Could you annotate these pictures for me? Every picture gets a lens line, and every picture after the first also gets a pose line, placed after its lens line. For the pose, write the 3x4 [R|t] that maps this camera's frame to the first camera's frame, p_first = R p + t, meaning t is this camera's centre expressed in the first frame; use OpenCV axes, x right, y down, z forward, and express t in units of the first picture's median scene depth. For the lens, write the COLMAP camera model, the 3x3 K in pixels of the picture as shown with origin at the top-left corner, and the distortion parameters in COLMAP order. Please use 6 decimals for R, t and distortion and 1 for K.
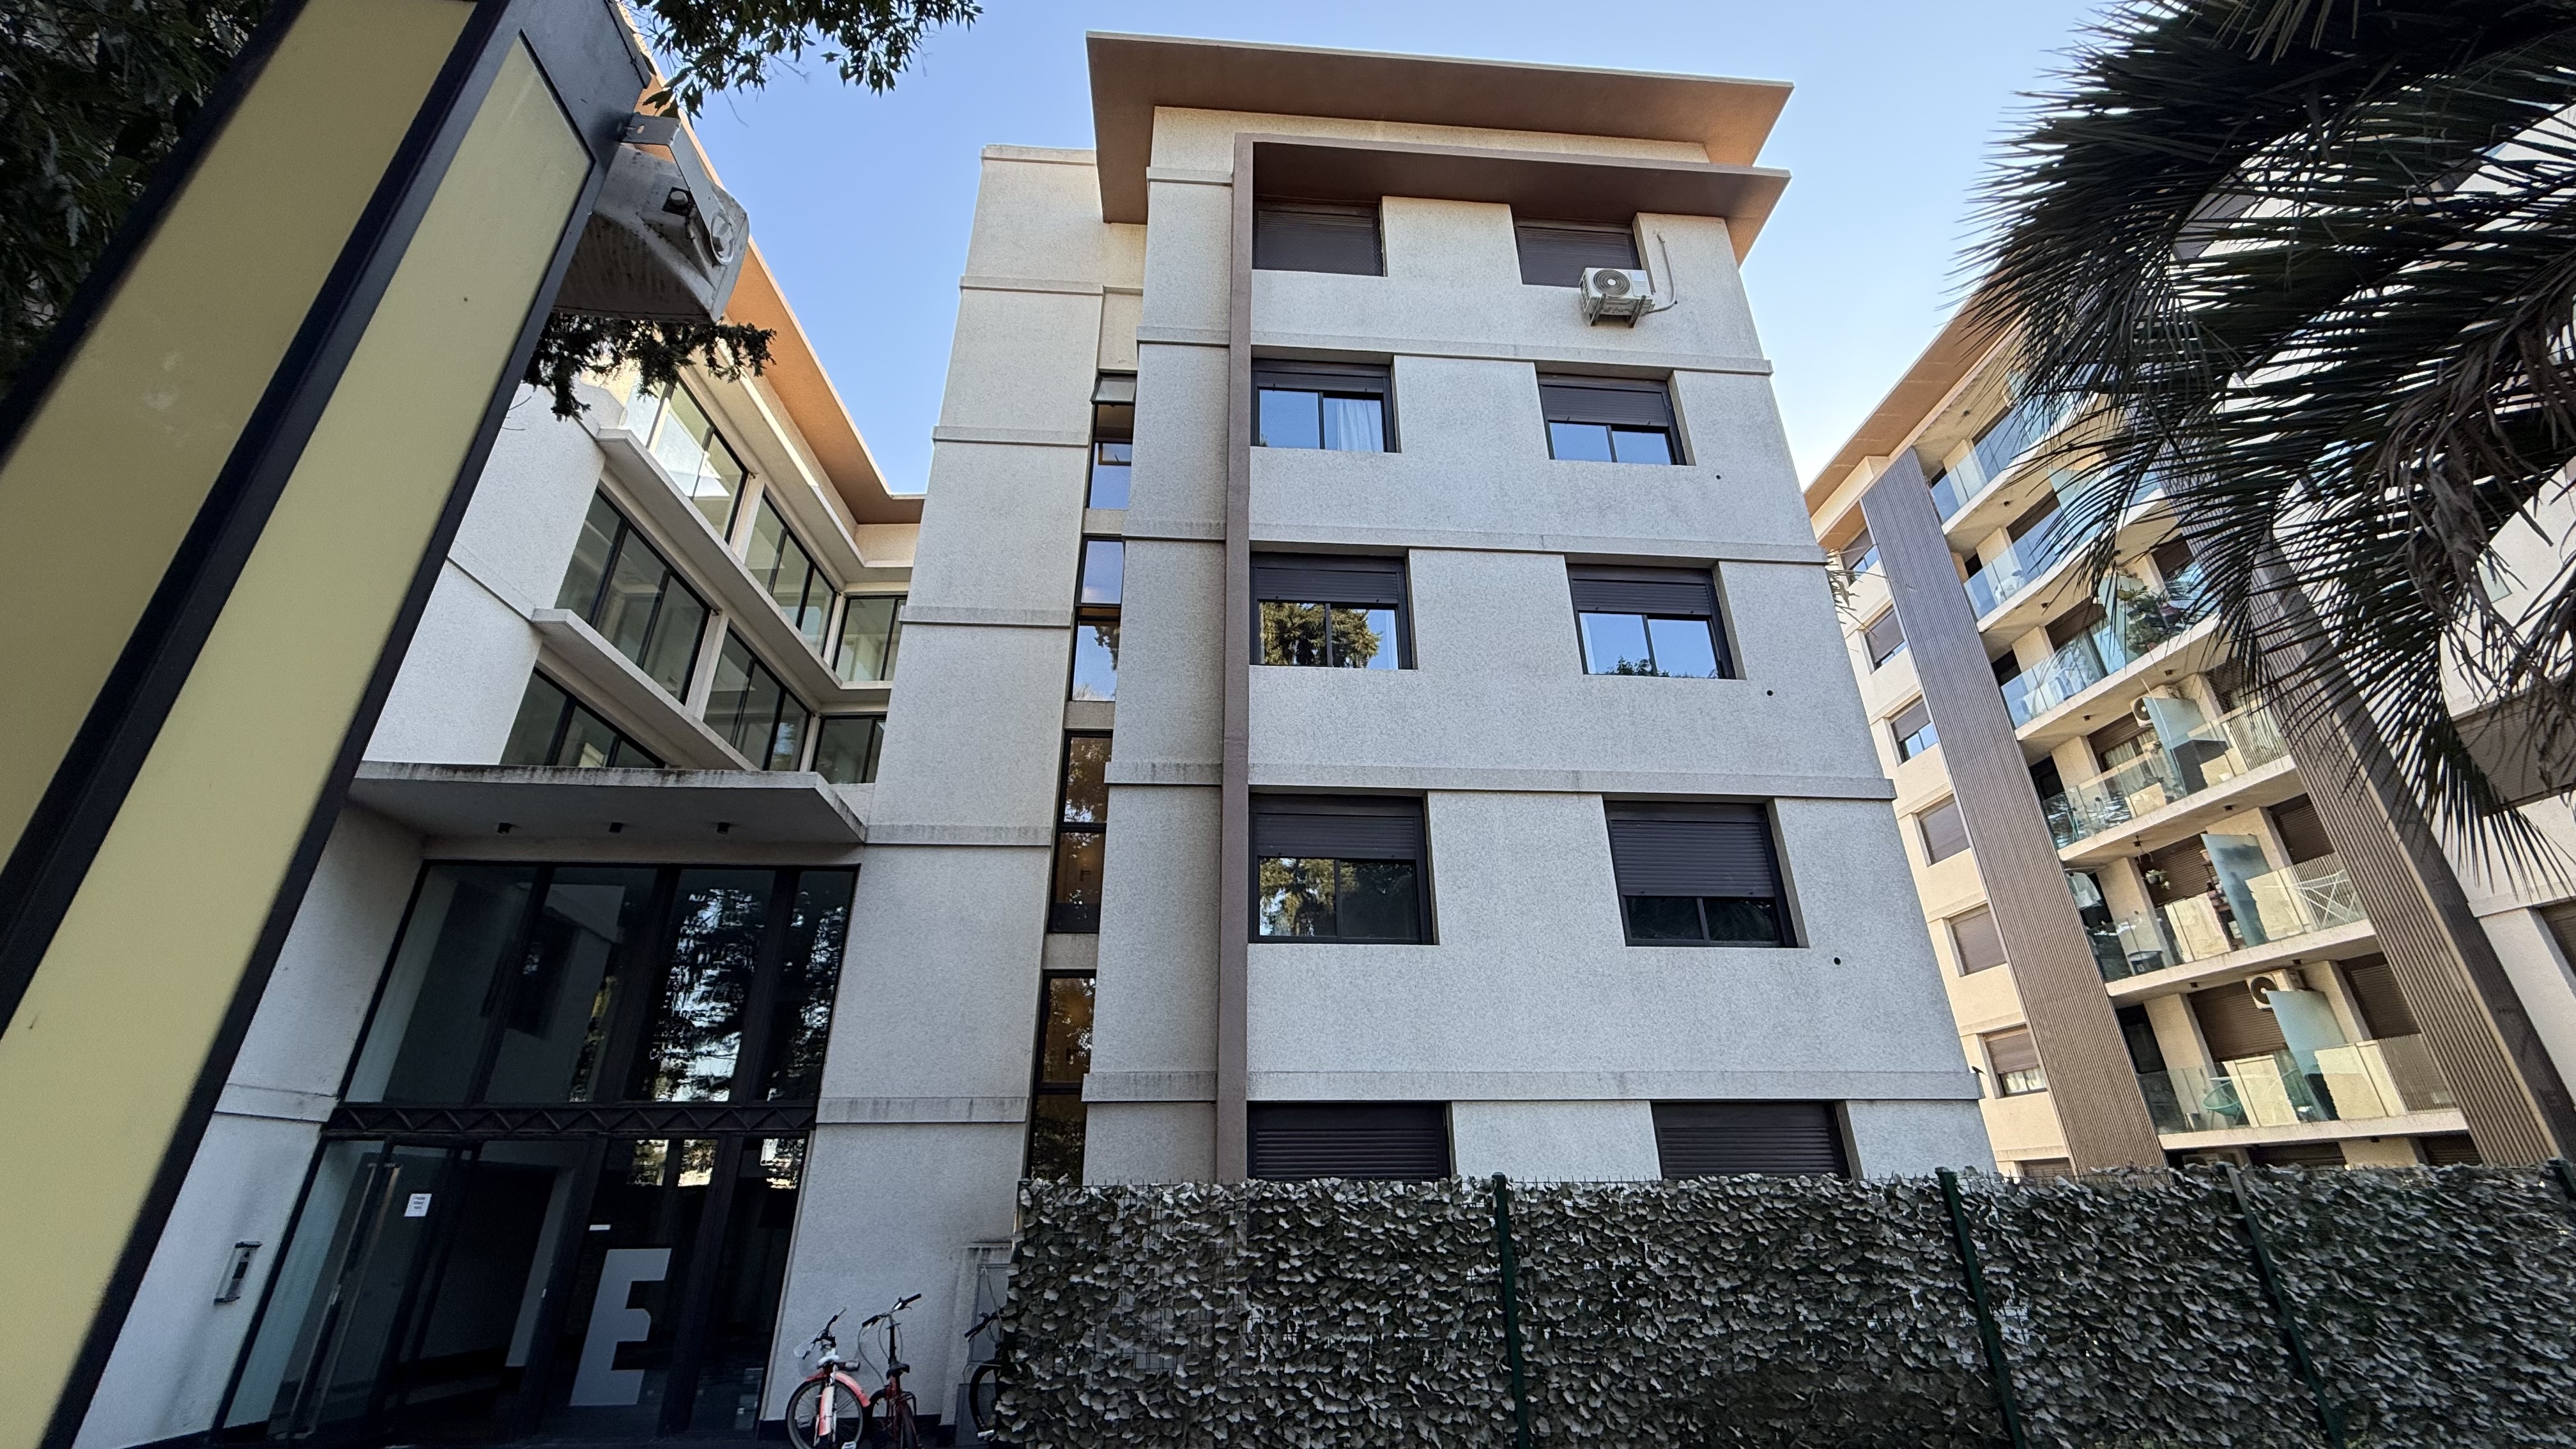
lens RADIAL K [[1031.2, 0, 1288.0], [0, 1031.2, 724.5], [0, 0, 1]] dist [-0.003058, -0.000472]
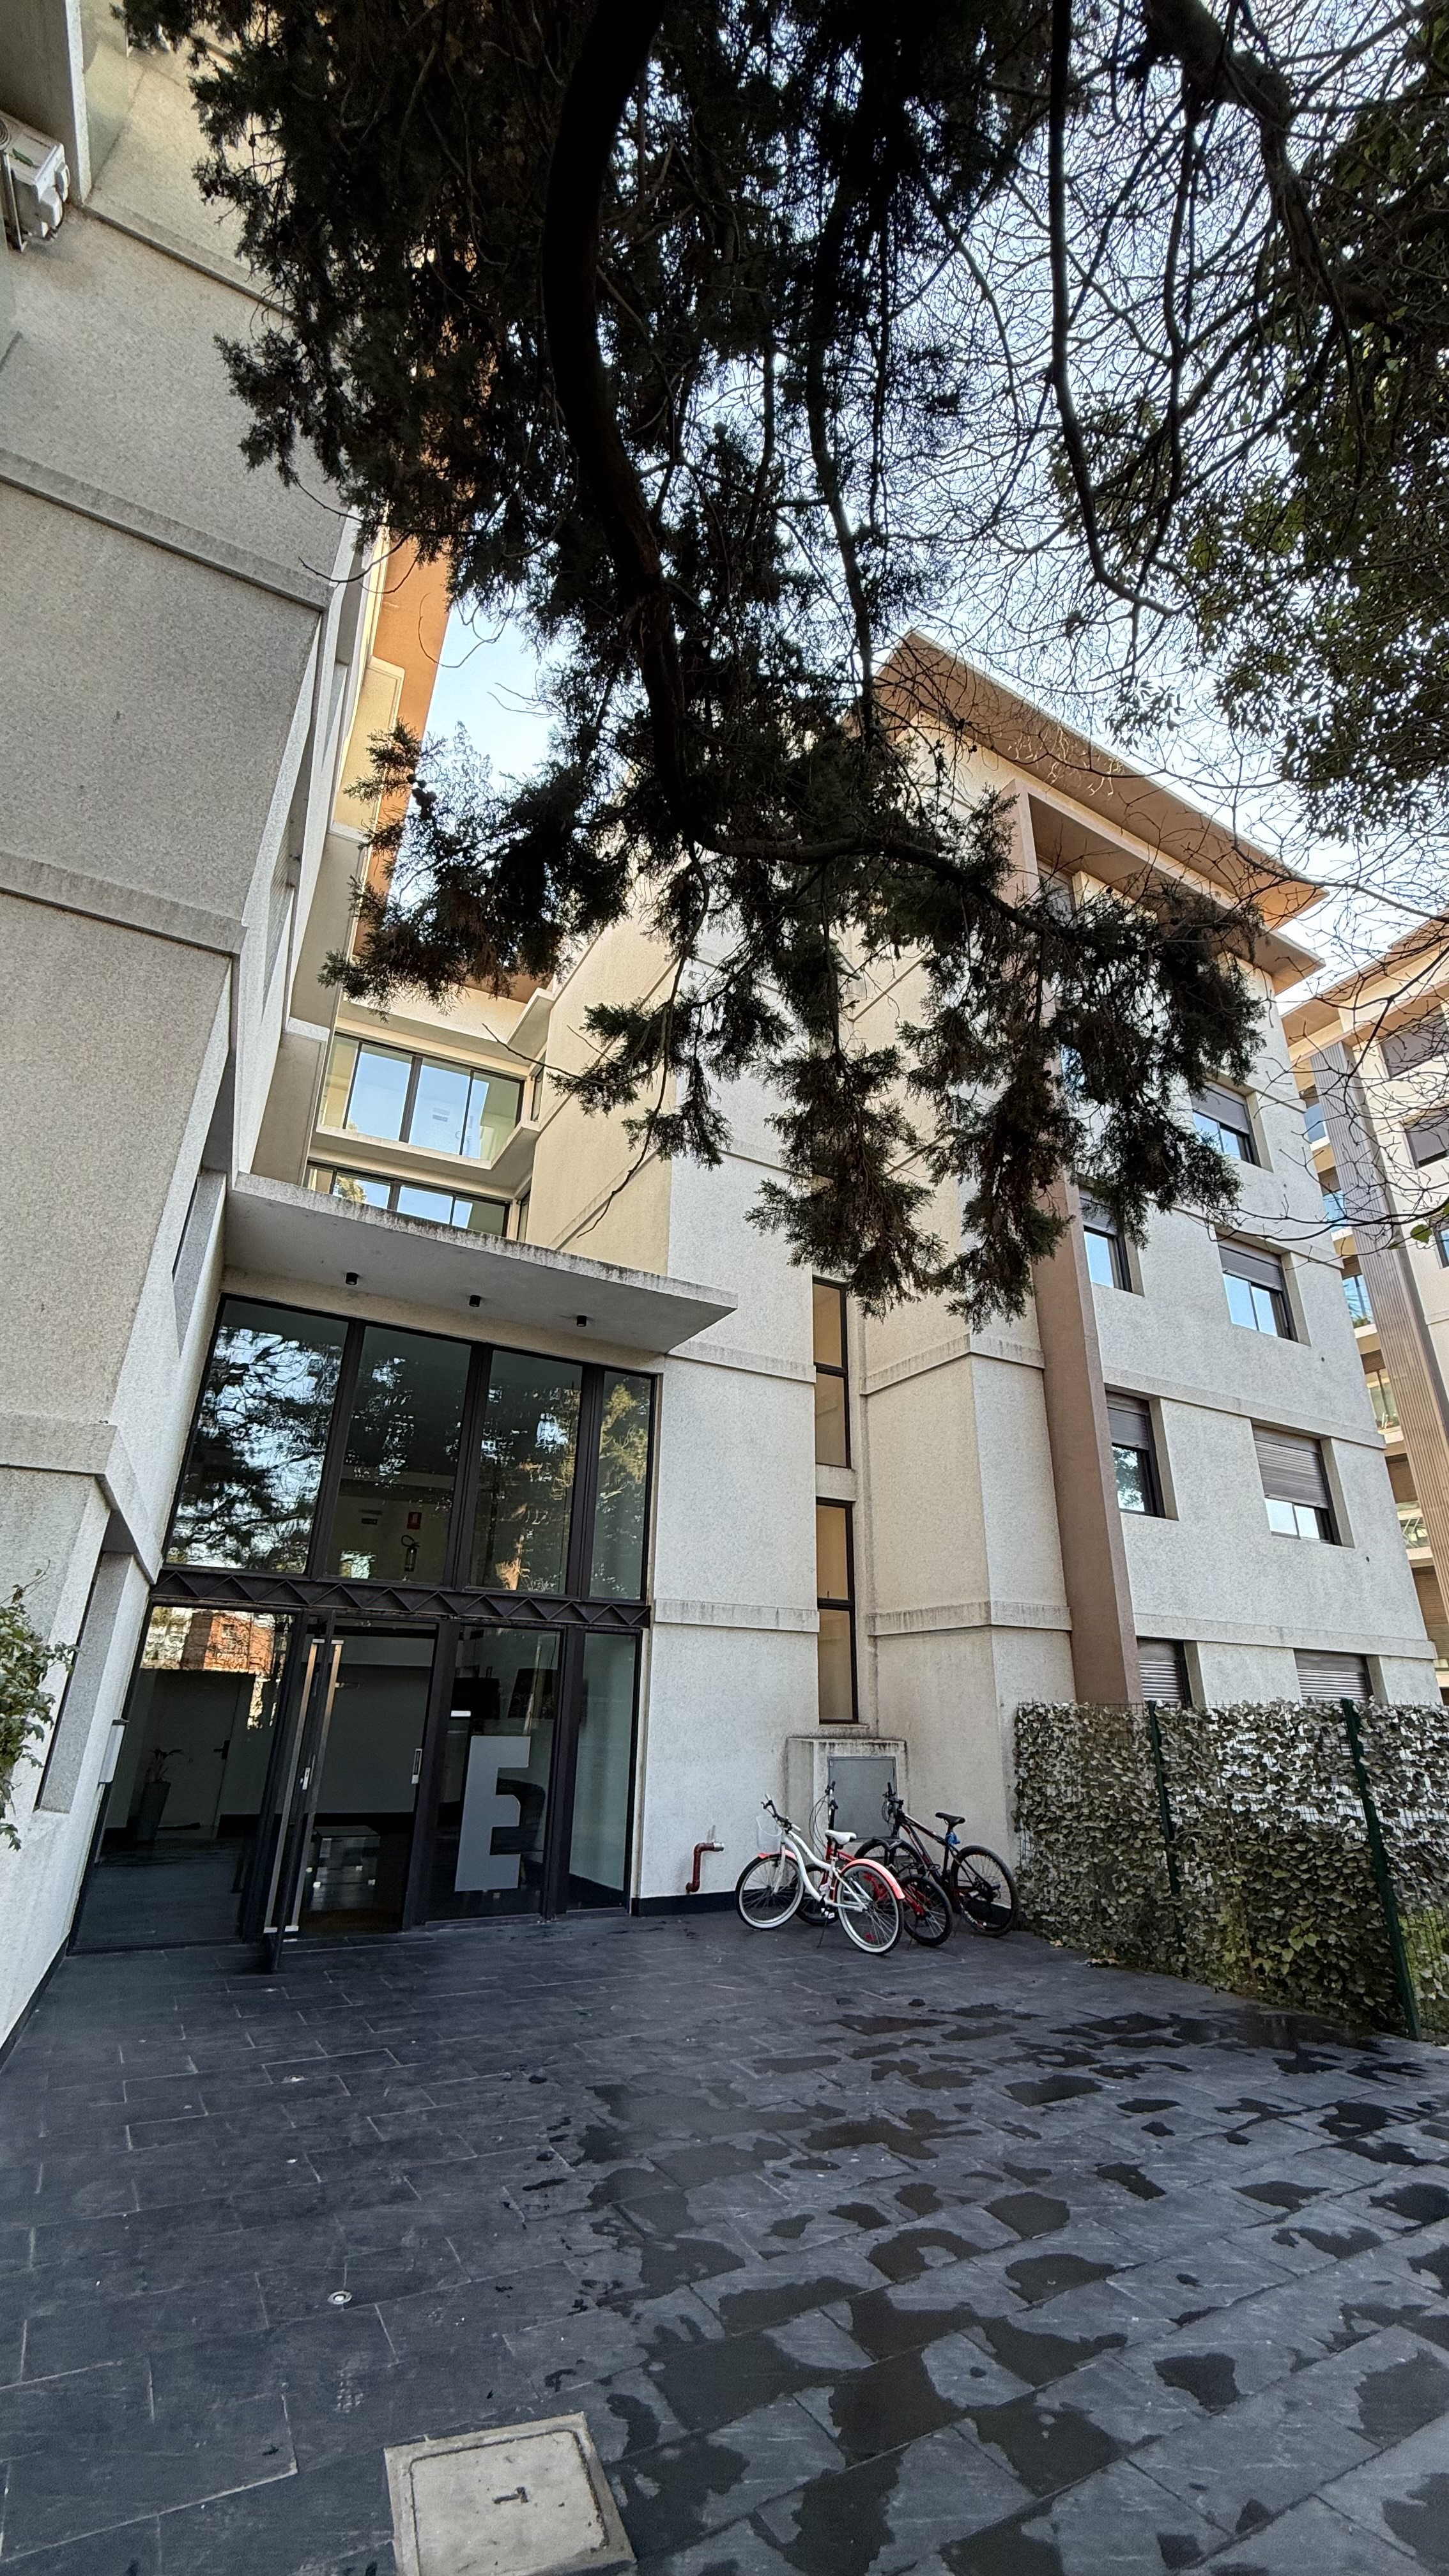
lens RADIAL K [[1031.2, 0, 724.5], [0, 1031.2, 1288.0], [0, 0, 1]] dist [-0.003058, -0.000472]
pose [[0.898961, 0.190260, 0.394551, -0.868194], [-0.215174, 0.976382, 0.019431, 0.023518], [-0.381535, -0.102364, 0.918669, 0.051864]]
